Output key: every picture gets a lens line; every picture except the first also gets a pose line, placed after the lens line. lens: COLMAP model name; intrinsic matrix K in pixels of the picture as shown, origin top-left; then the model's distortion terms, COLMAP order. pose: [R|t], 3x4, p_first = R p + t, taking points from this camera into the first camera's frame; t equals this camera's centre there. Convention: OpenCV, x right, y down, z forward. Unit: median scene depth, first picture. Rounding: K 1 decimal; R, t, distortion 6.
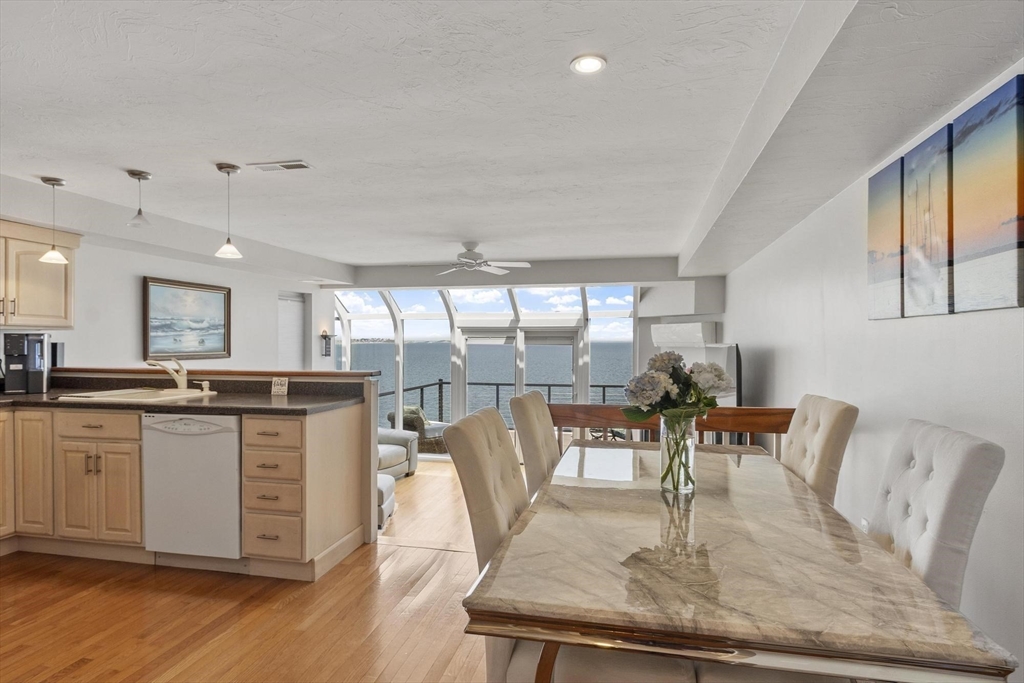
lens RADIAL K [[554.3, 0, 507.4], [0, 554.3, 343.1], [0, 0, 1]] dist [0.002874, -0.001839]
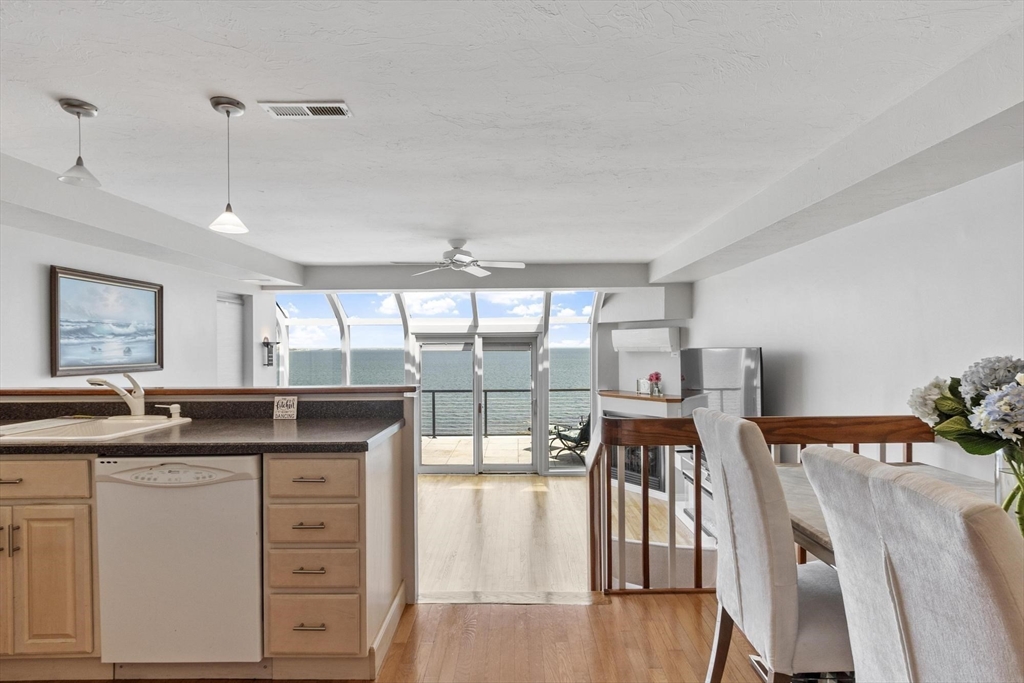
lens RADIAL K [[509.7, 0, 510.0], [0, 509.7, 346.6], [0, 0, 1]] dist [0.001130, -0.000663]
pose [[0.977741, -0.007672, 0.209674, -0.171786], [0.008978, 0.999946, -0.005277, 0.000185], [-0.209622, 0.007042, 0.977757, 0.170292]]
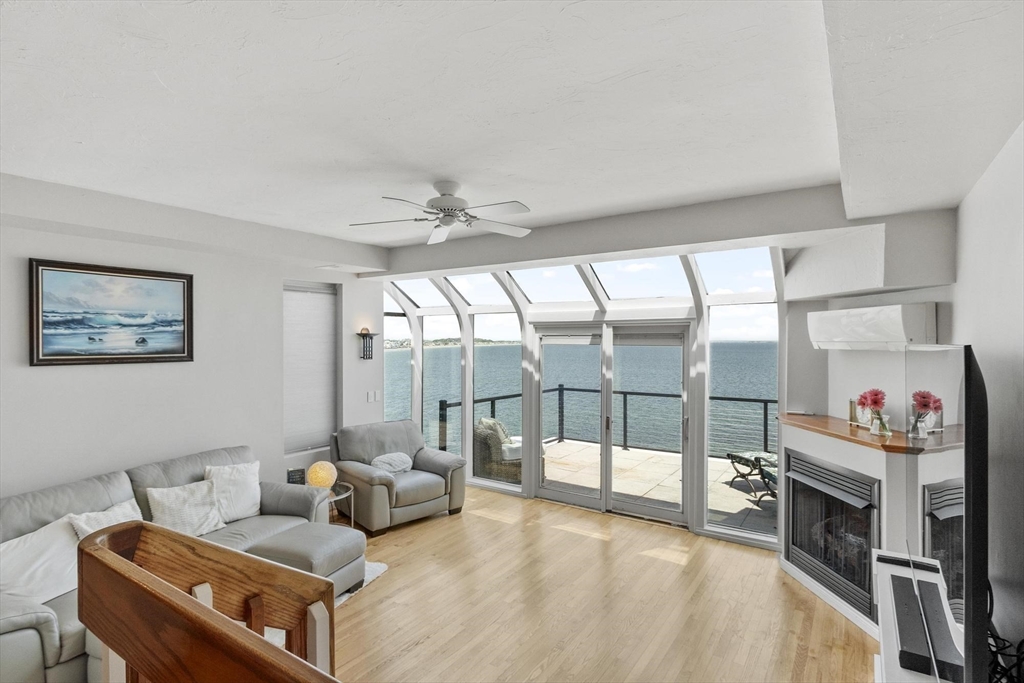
lens RADIAL K [[509.7, 0, 510.0], [0, 509.7, 346.6], [0, 0, 1]] dist [0.001130, -0.000663]
pose [[0.931755, 0.003043, -0.363075, 0.225476], [-0.001051, 0.999983, 0.005686, 0.000413], [0.363087, -0.004916, 0.931742, 0.523108]]
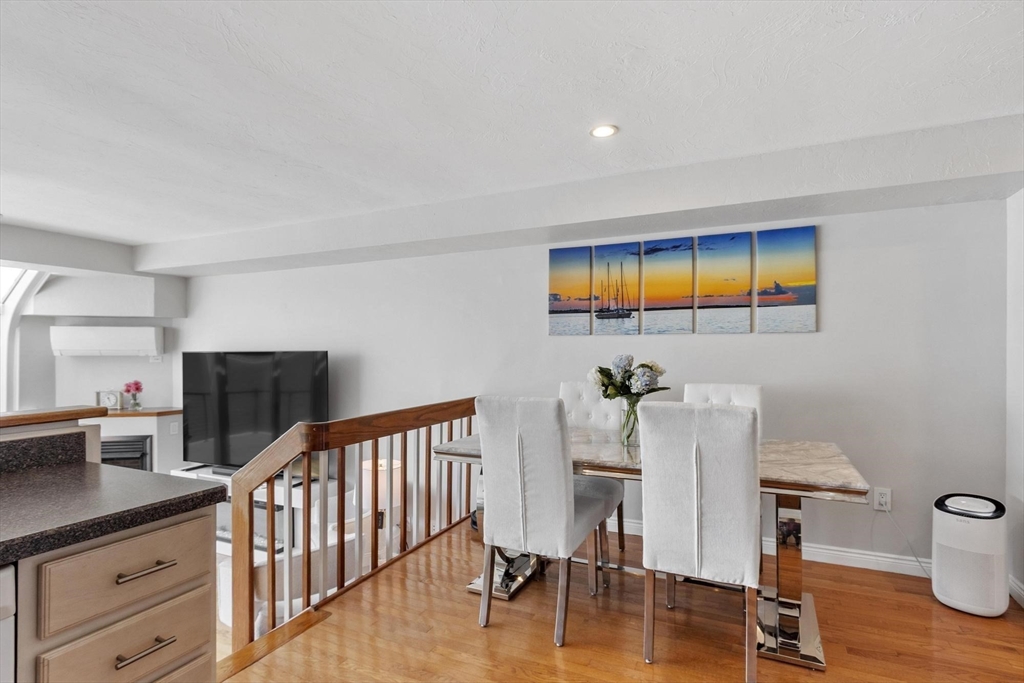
lens RADIAL K [[520.5, 0, 509.5], [0, 520.5, 355.0], [0, 0, 1]] dist [0.001739, -0.000618]
pose [[0.218024, -0.008422, 0.975907, -0.401705], [0.003876, 0.999962, 0.007764, 0.001957], [-0.975936, 0.002090, 0.218049, 0.354919]]
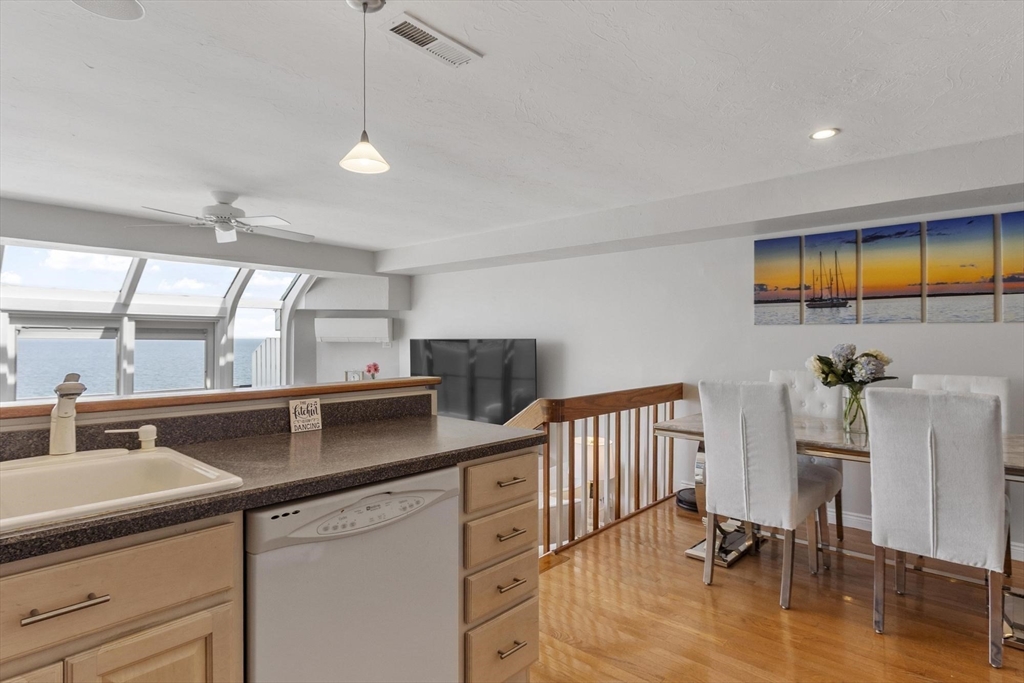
lens RADIAL K [[544.6, 0, 512.1], [0, 544.6, 332.4], [0, 0, 1]] dist [0.004420, -0.003350]
pose [[0.491908, 0.012528, 0.870557, -0.521029], [-0.002174, 0.999911, -0.013161, 0.002313], [-0.870644, 0.004581, 0.491892, 0.377607]]
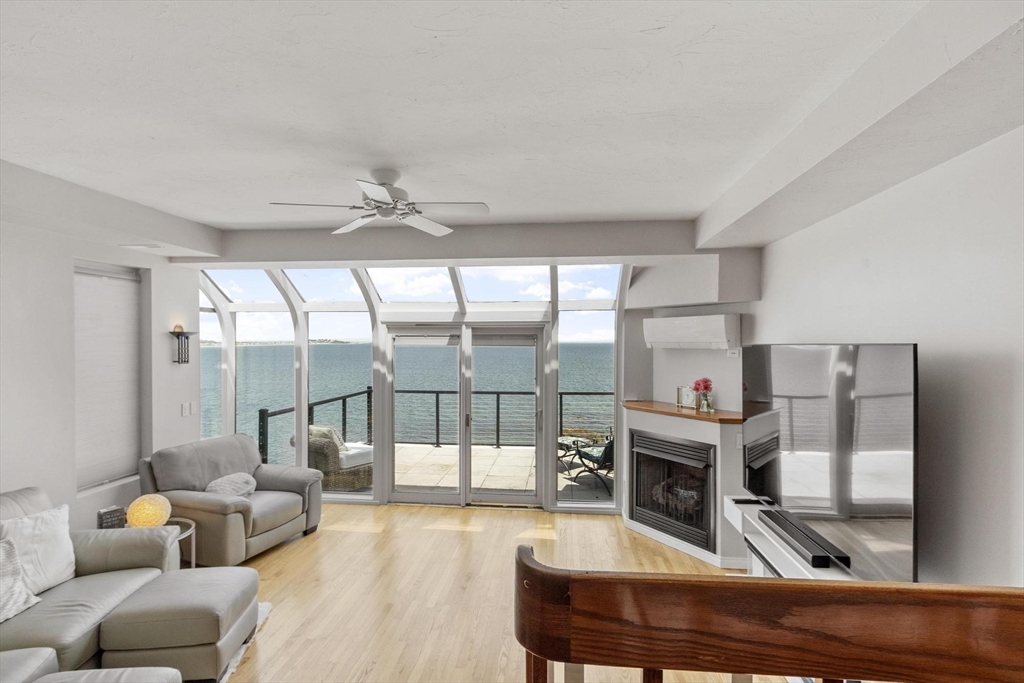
lens RADIAL K [[509.7, 0, 510.0], [0, 509.7, 346.6], [0, 0, 1]] dist [0.001130, -0.000663]
pose [[0.992799, -0.001460, 0.119784, -0.001737], [0.000854, 0.999987, 0.005111, 0.000423], [-0.119790, -0.004972, 0.992787, 0.480118]]
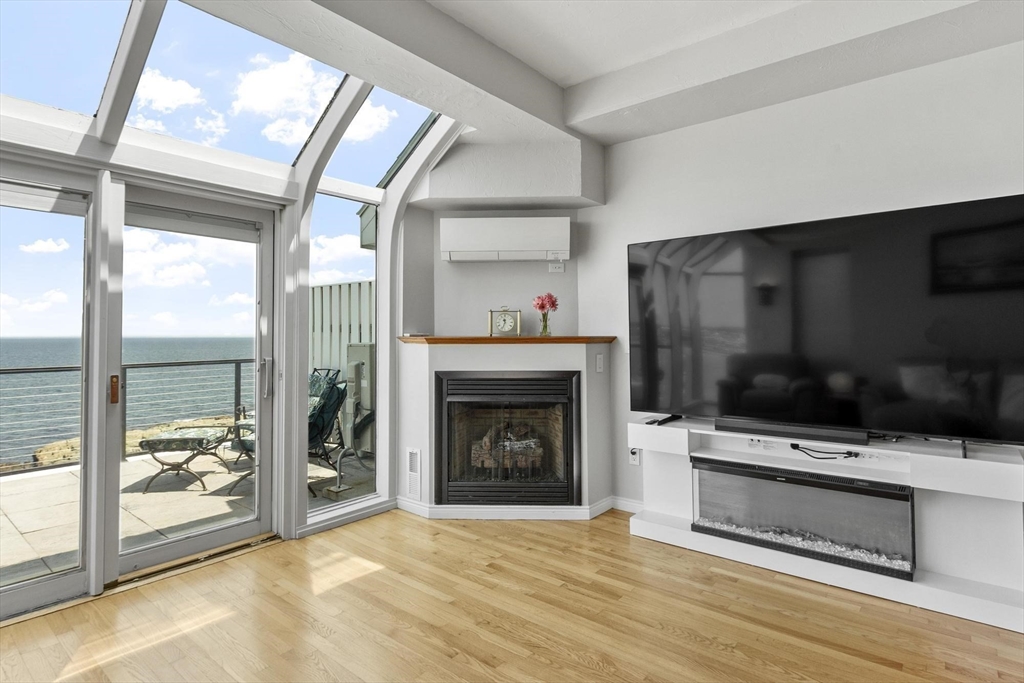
lens RADIAL K [[533.2, 0, 509.9], [0, 533.2, 322.0], [0, 0, 1]] dist [0.001227, -0.000157]
pose [[0.446246, 0.020663, 0.894672, -0.238524], [0.008007, 0.999601, -0.027080, 0.113772], [-0.894874, 0.019248, 0.445903, 1.004280]]
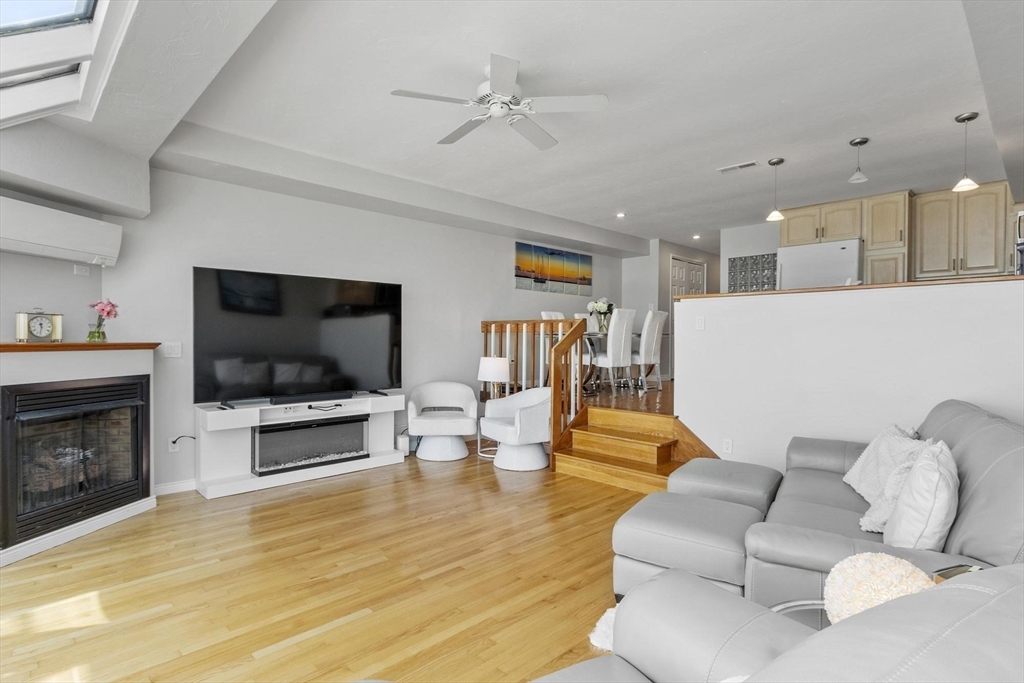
lens RADIAL K [[509.7, 0, 510.0], [0, 509.7, 346.6], [0, 0, 1]] dist [0.001130, -0.000663]
pose [[-0.838338, -0.014049, 0.544970, -0.395508], [-0.003921, 0.999797, 0.019743, 0.103859], [-0.545136, 0.014414, -0.838223, 1.549296]]
